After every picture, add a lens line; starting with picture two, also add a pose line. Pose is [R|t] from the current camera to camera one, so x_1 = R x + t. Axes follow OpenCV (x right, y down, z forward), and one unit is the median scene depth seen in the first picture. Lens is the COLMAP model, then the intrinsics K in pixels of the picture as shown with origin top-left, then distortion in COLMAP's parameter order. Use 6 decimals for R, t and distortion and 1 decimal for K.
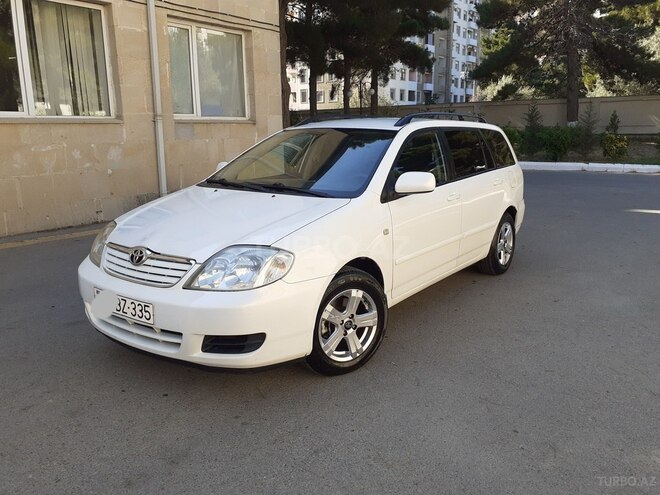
lens RADIAL K [[539.9, 0, 337.4], [0, 539.9, 248.7], [0, 0, 1]] dist [0.005464, -0.010698]
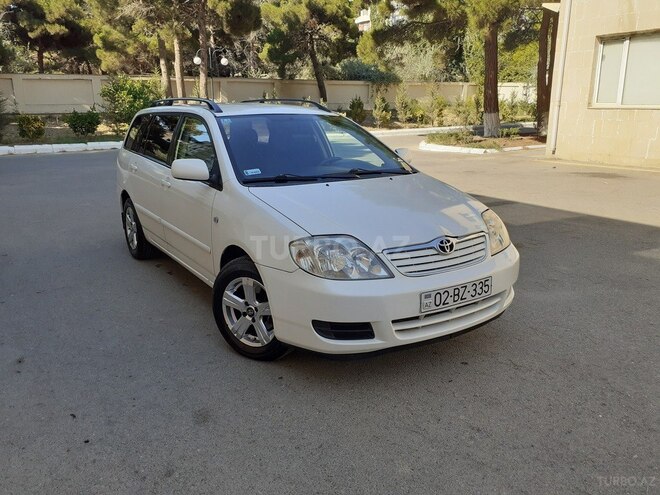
lens RADIAL K [[541.2, 0, 334.9], [0, 541.2, 250.1], [0, 0, 1]] dist [0.004391, -0.011450]
pose [[0.349193, -0.238056, 0.906308, -0.507802], [0.201945, 0.963582, 0.175292, -0.073975], [-0.915031, 0.121814, 0.384550, 0.296390]]
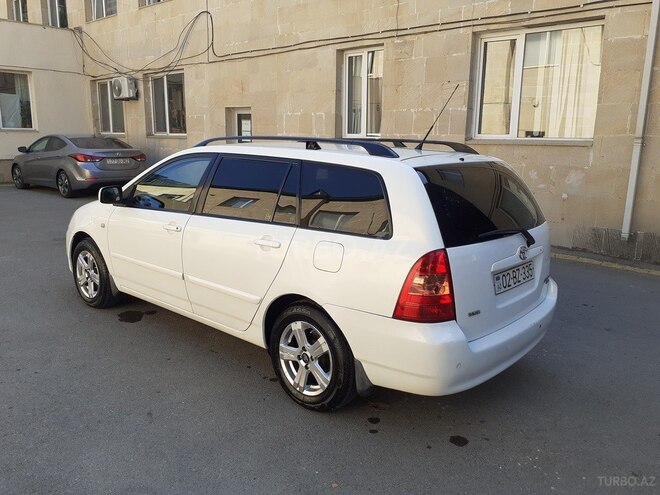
lens RADIAL K [[537.2, 0, 342.9], [0, 537.2, 249.4], [0, 0, 1]] dist [-0.002257, 0.002714]
pose [[-0.086767, 0.203163, -0.975293, 0.577489], [-0.234555, 0.947298, 0.218199, -0.174594], [0.968223, 0.247692, -0.034541, 0.701648]]
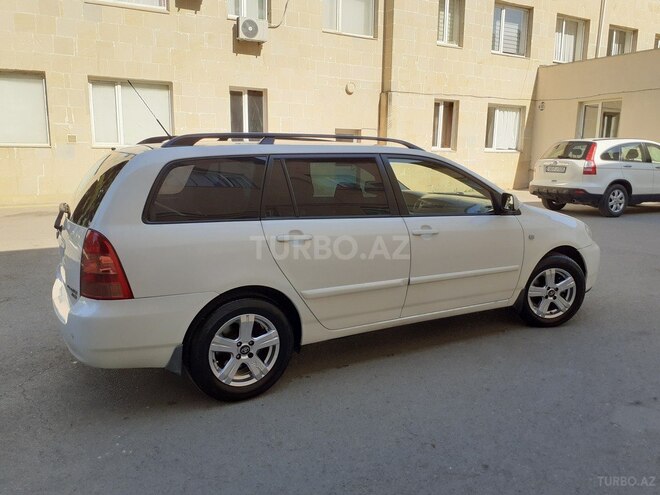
lens RADIAL K [[536.8, 0, 343.9], [0, 536.8, 254.6], [0, 0, 1]] dist [-0.003315, -0.004637]
pose [[-0.914334, -0.084832, 0.395976, -0.181108], [0.079409, 0.921270, 0.380730, -0.242796], [-0.397100, 0.379558, -0.835612, 1.077095]]
